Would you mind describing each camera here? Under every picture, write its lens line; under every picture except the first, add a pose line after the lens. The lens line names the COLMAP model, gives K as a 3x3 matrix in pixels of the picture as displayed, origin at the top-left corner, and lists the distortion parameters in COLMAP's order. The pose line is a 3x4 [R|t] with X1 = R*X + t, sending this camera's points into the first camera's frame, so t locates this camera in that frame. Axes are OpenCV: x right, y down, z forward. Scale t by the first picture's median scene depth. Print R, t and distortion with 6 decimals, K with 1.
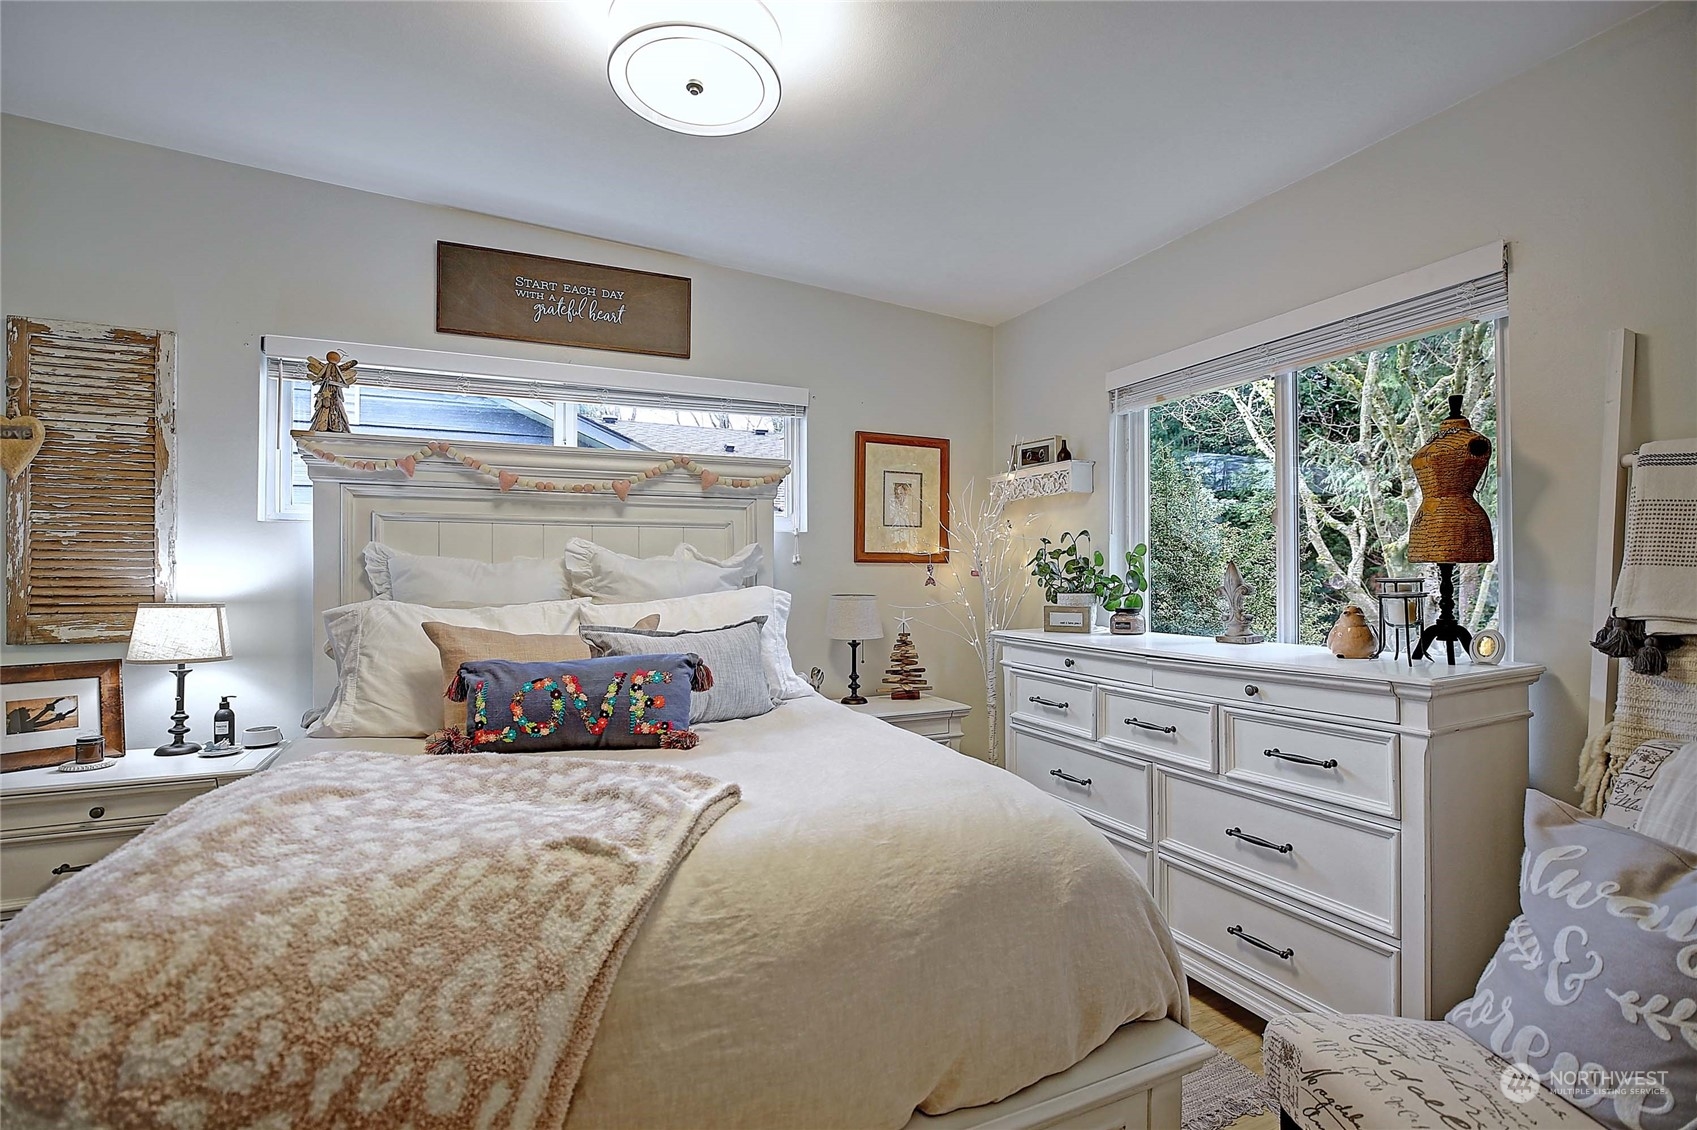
lens RADIAL K [[779.5, 0, 856.3], [0, 779.5, 573.5], [0, 0, 1]] dist [-0.014474, 0.000627]
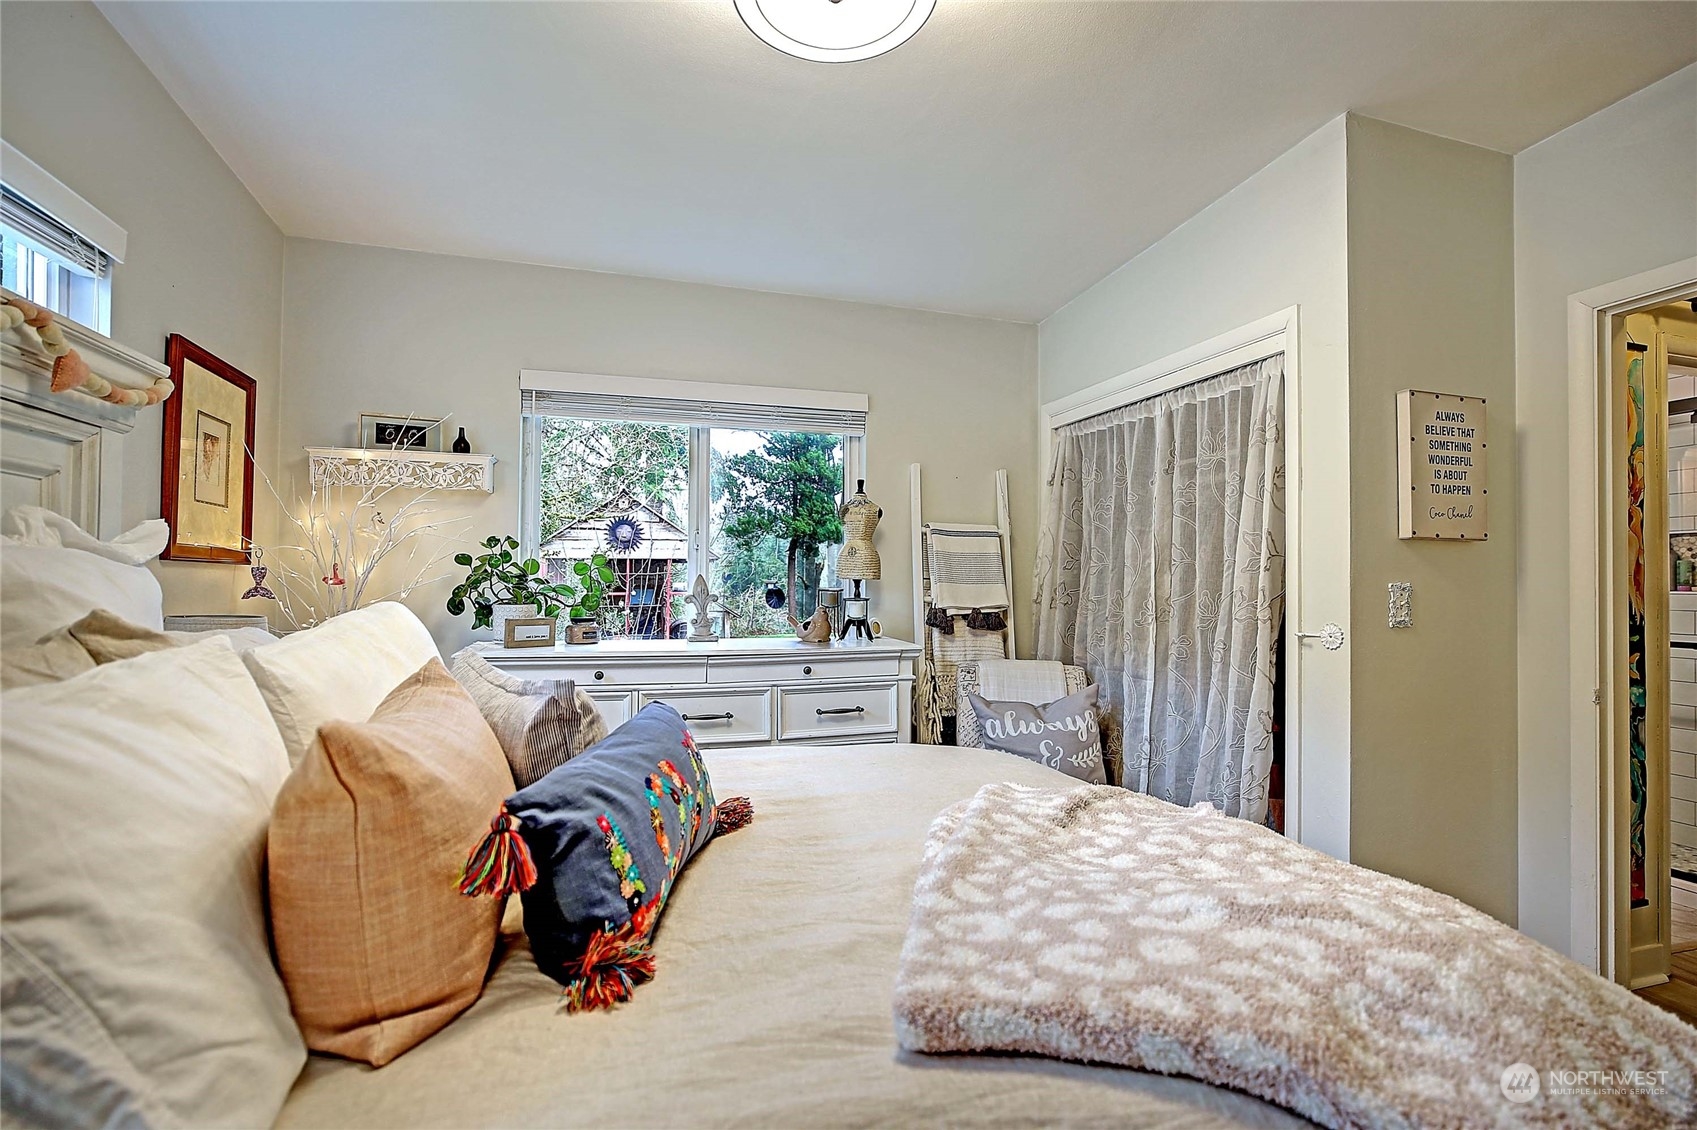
lens RADIAL K [[779.5, 0, 856.3], [0, 779.5, 573.5], [0, 0, 1]] dist [-0.014474, 0.000627]
pose [[0.132443, 0.016703, 0.991050, -0.582197], [-0.007629, 0.999846, -0.015832, 0.000747], [-0.991161, -0.005464, 0.132550, 0.496144]]
